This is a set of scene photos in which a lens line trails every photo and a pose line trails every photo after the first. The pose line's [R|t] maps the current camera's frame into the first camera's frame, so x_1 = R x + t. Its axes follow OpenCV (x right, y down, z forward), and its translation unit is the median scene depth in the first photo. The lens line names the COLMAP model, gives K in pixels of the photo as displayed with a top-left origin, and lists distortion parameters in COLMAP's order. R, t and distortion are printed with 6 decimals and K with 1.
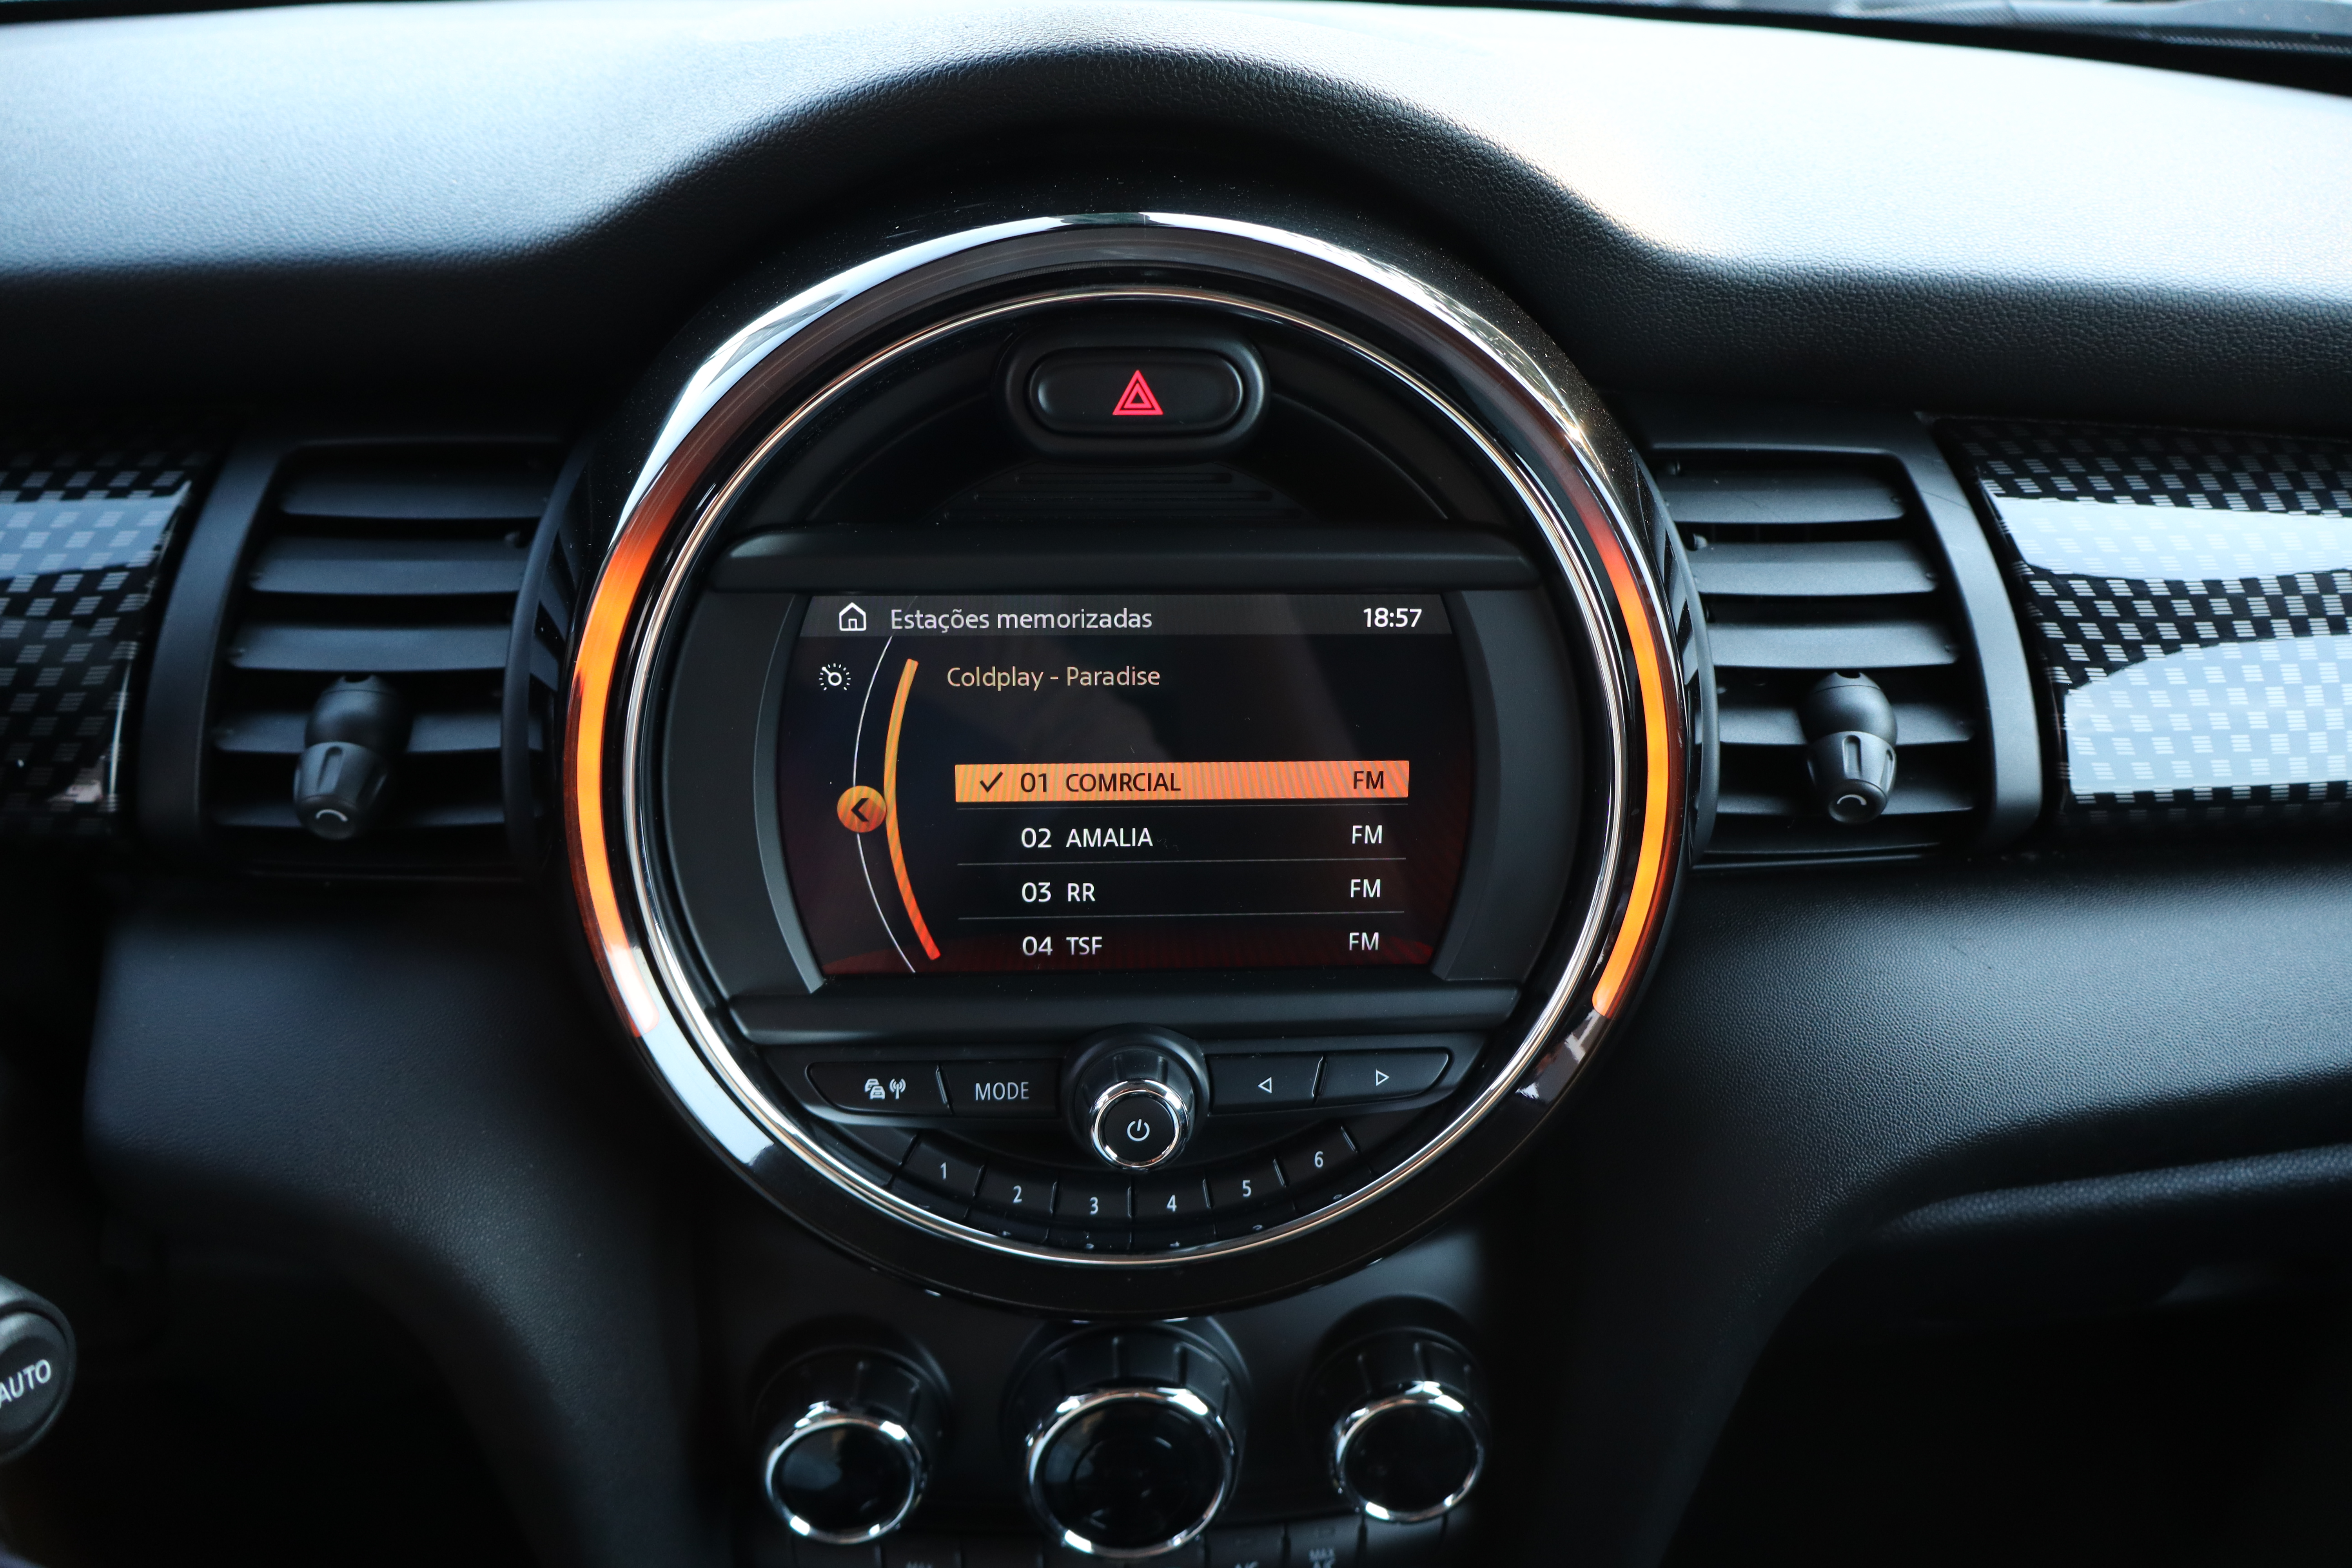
lens RADIAL K [[1954.7, 0, 1168.4], [0, 1954.7, 775.6], [0, 0, 1]] dist [0.001522, 0.012913]
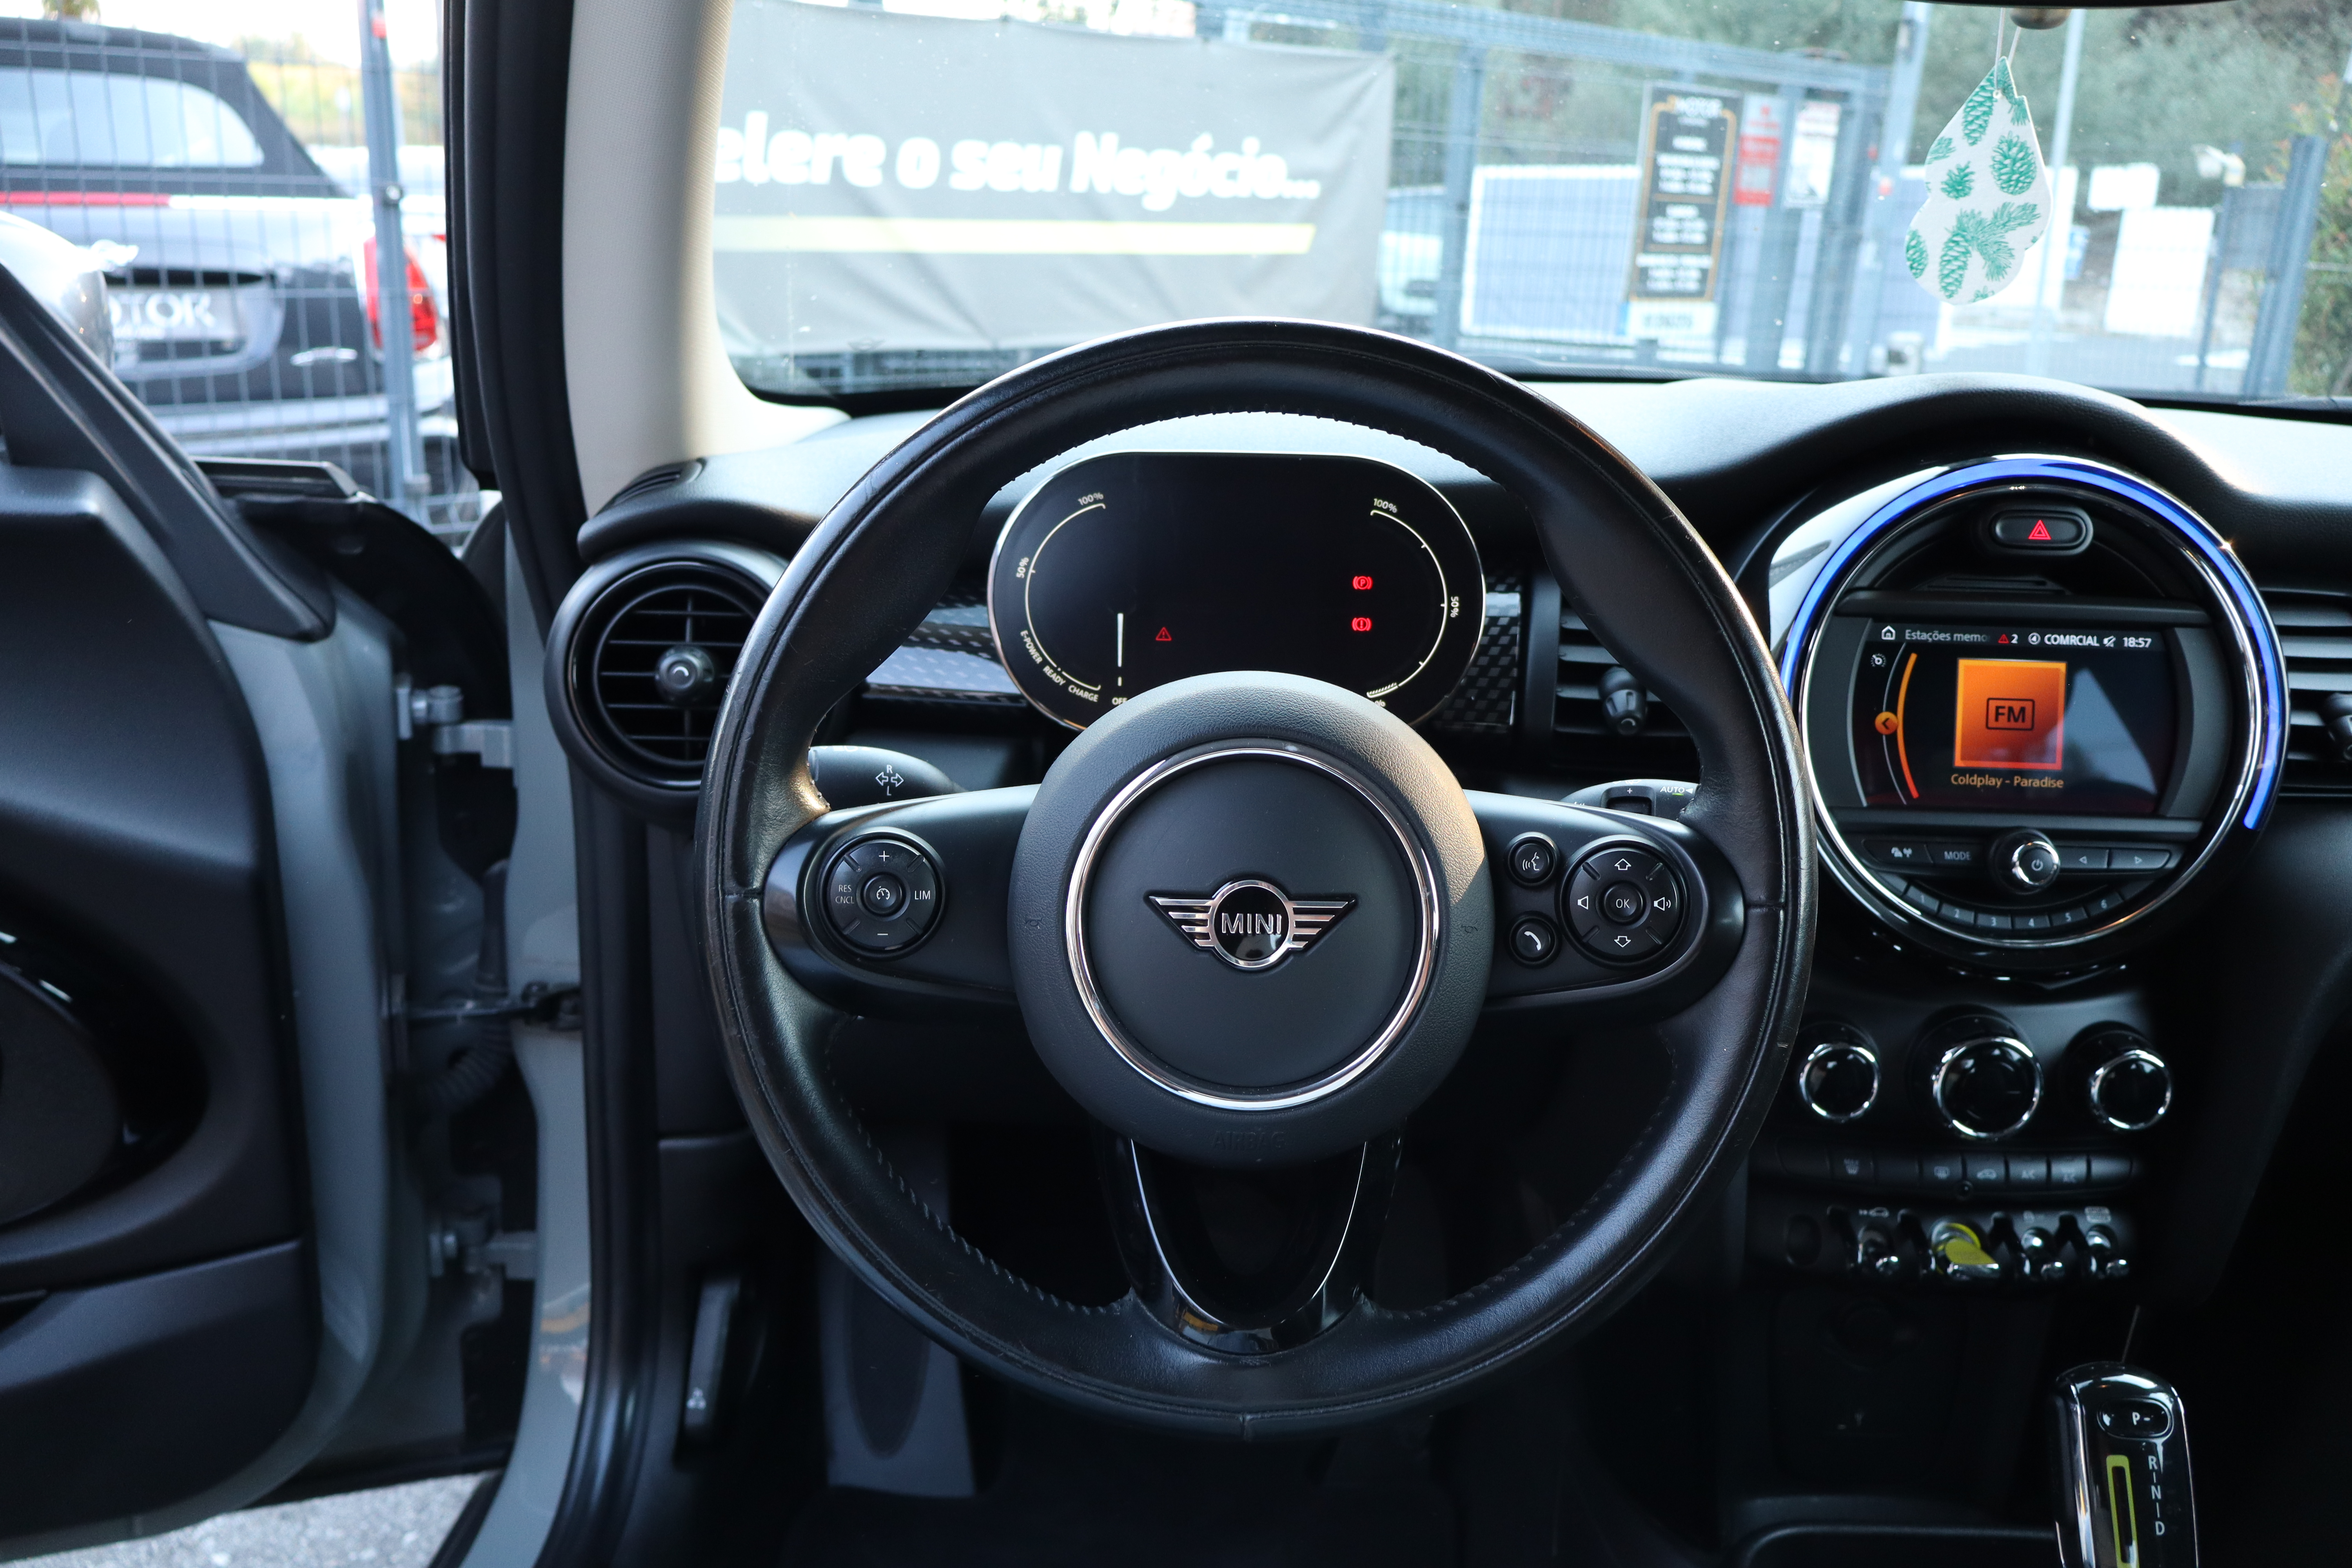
lens RADIAL K [[1954.7, 0, 1180.8], [0, 1954.7, 787.9], [0, 0, 1]] dist [0.001522, 0.012913]
pose [[0.996746, 0.029023, -0.075195, -0.709239], [-0.042967, 0.980639, -0.191054, 0.491163], [0.068194, 0.193663, 0.978695, -1.054118]]
